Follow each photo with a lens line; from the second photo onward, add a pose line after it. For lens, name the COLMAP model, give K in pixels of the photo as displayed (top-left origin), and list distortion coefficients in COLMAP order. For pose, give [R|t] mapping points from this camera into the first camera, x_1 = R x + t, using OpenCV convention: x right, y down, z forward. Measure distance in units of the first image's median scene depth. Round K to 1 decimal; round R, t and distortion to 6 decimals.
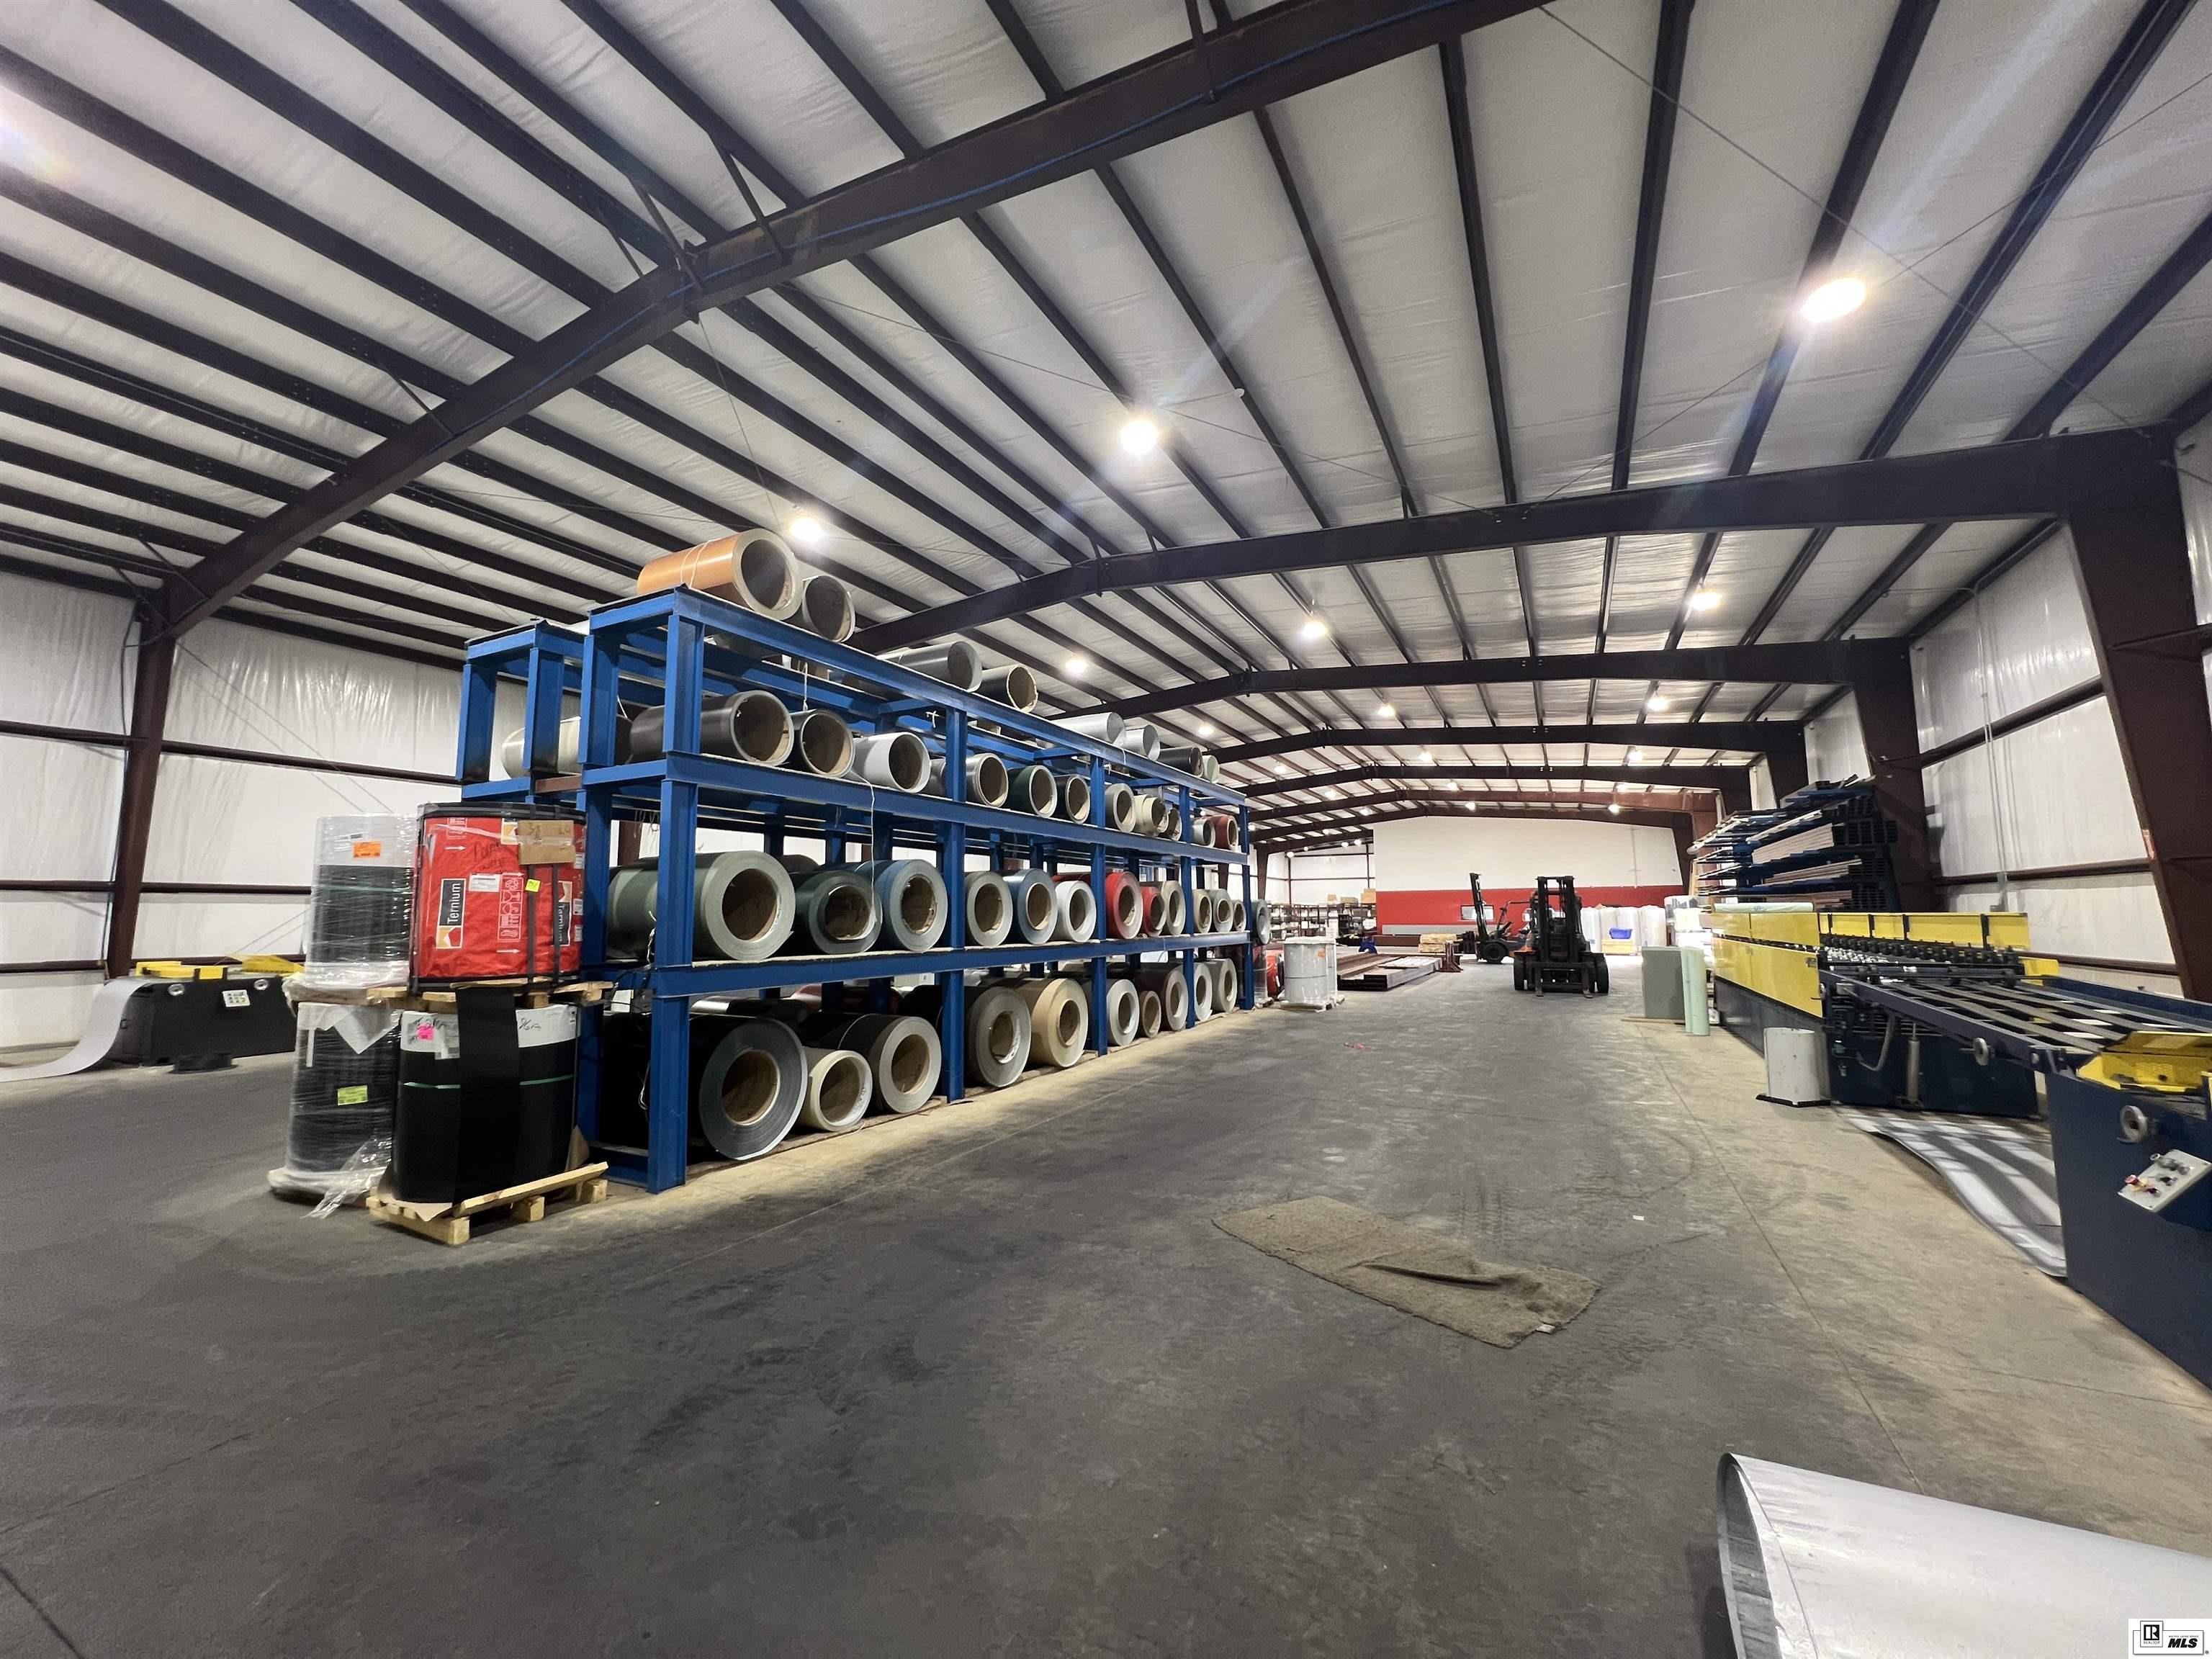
lens RADIAL K [[884.3, 0, 1102.4], [0, 884.3, 828.9], [0, 0, 1]] dist [-0.001795, 0.000541]
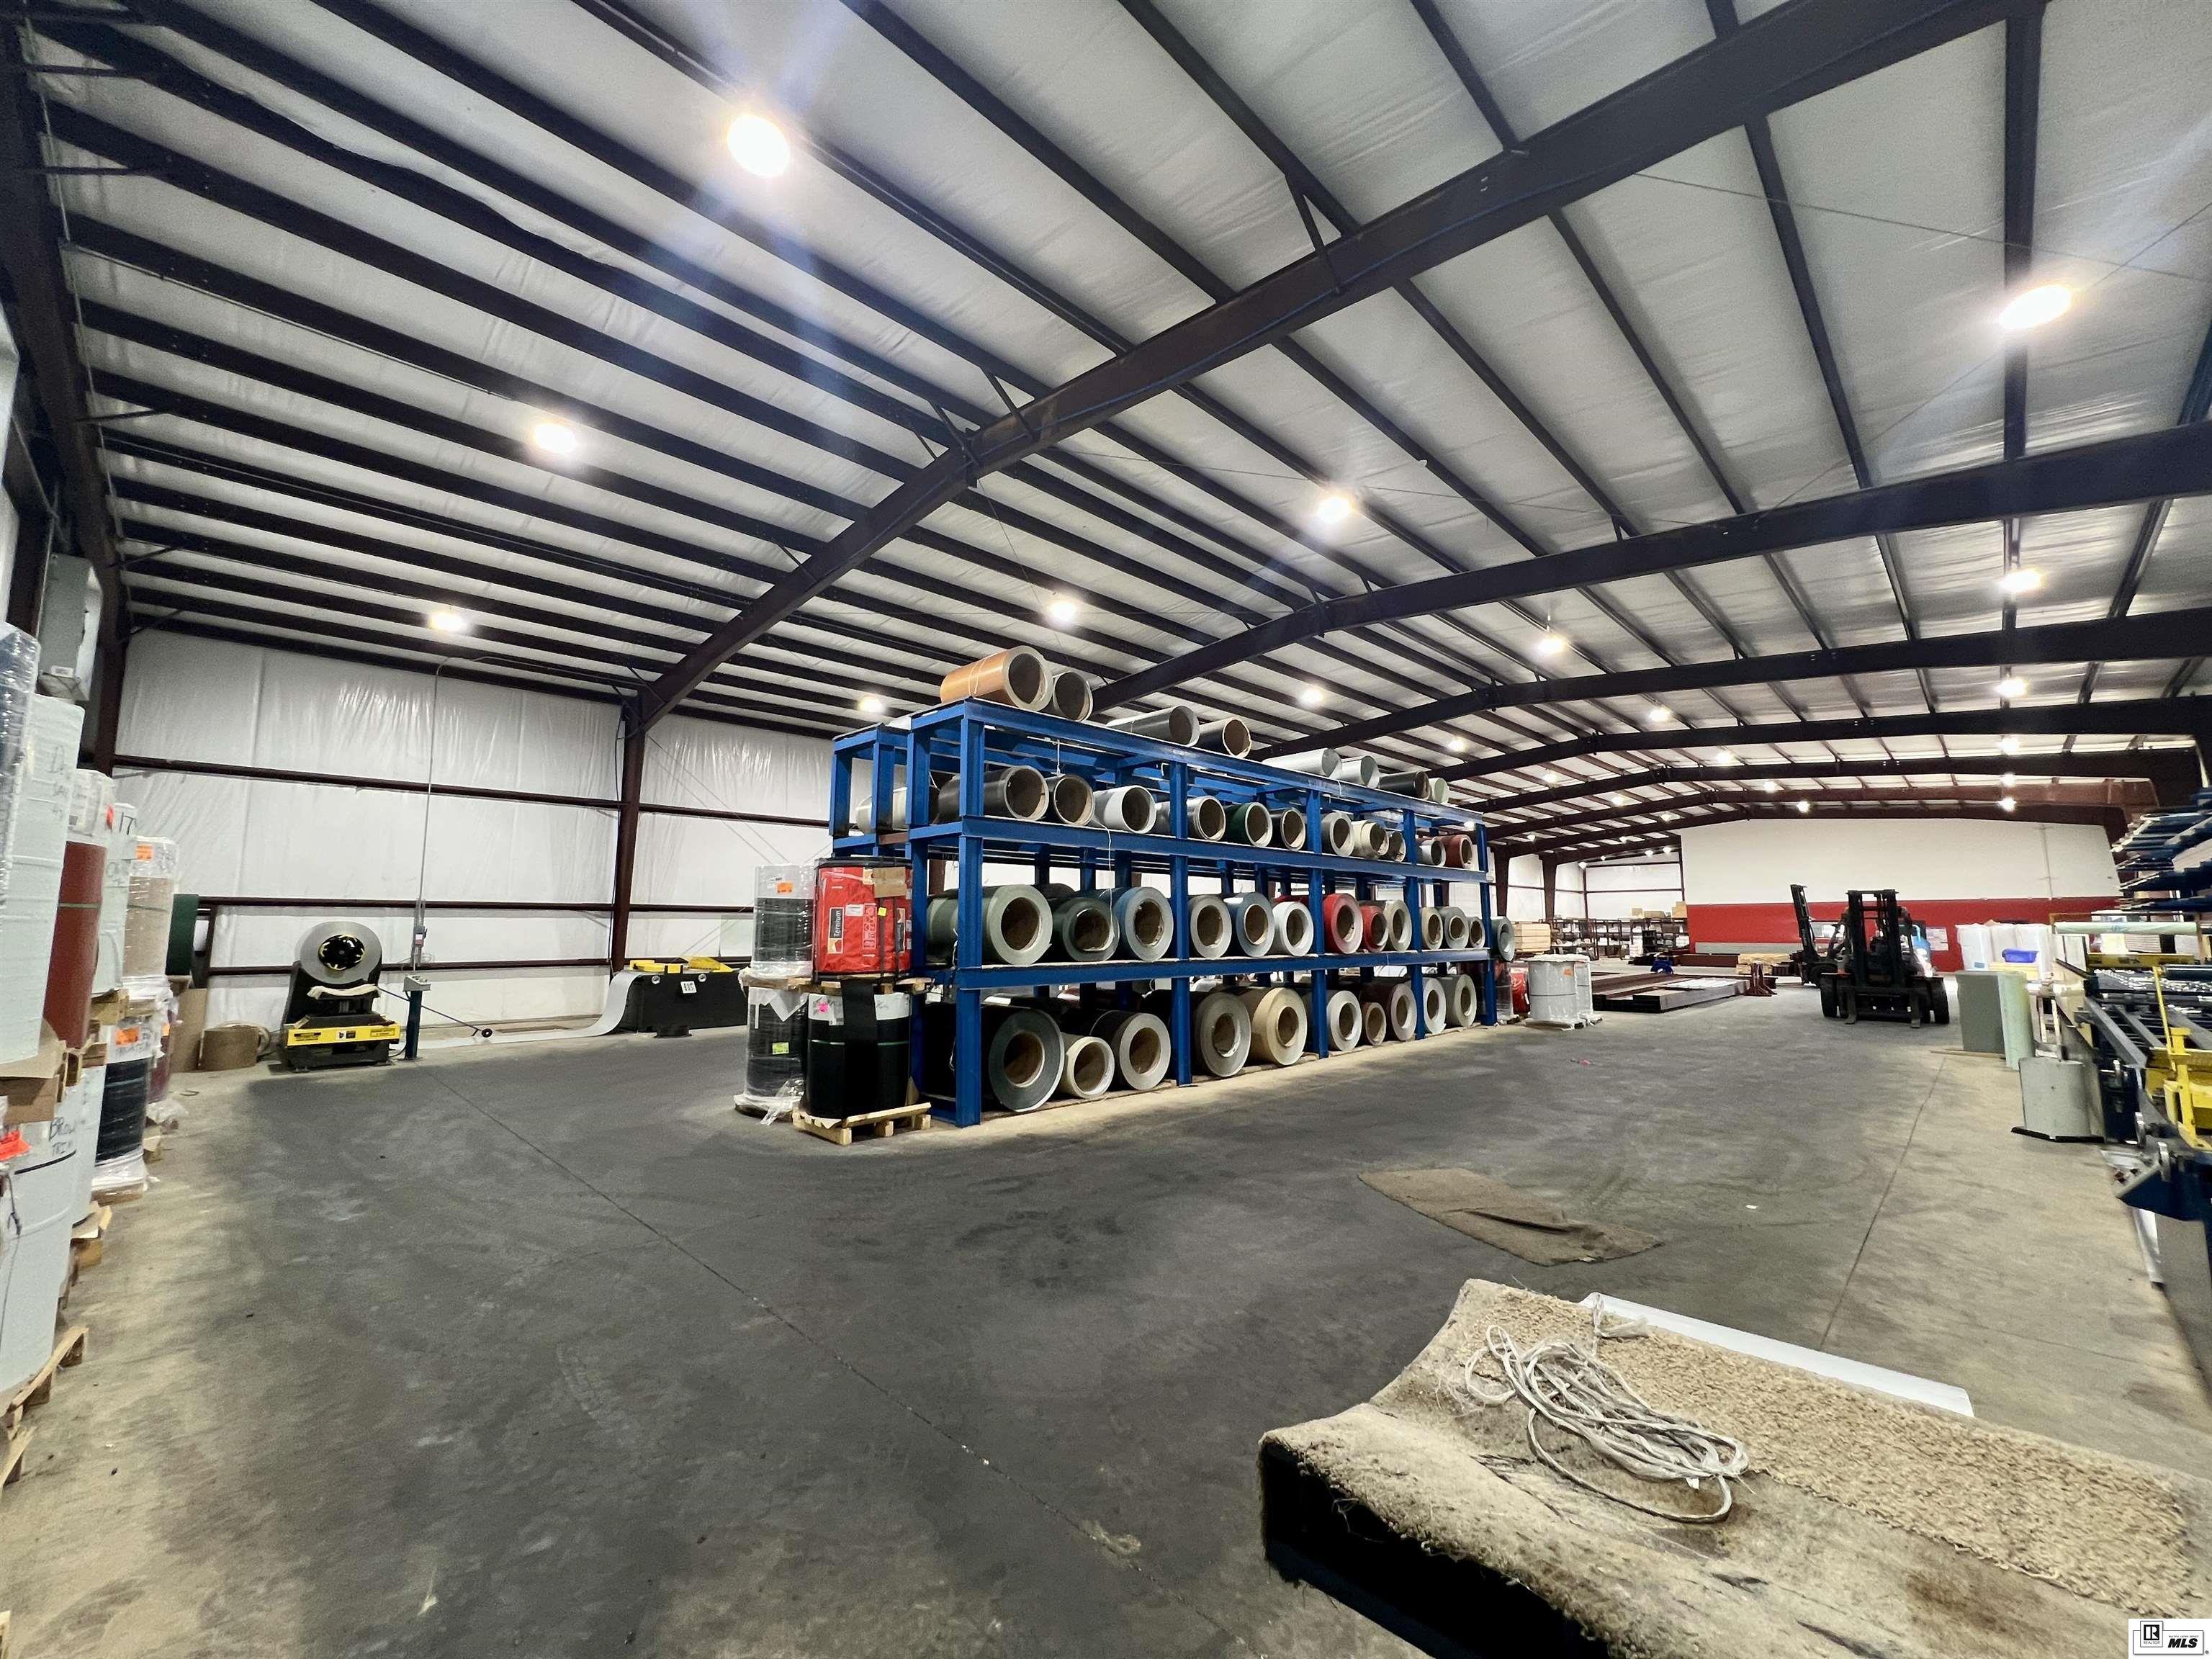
lens RADIAL K [[884.3, 0, 1102.9], [0, 884.3, 839.0], [0, 0, 1]] dist [-0.001795, 0.000541]
pose [[0.953647, -0.024884, -0.299895, 0.103495], [0.023866, 0.999690, -0.007059, -0.025199], [0.299978, -0.000425, 0.953946, -0.199681]]
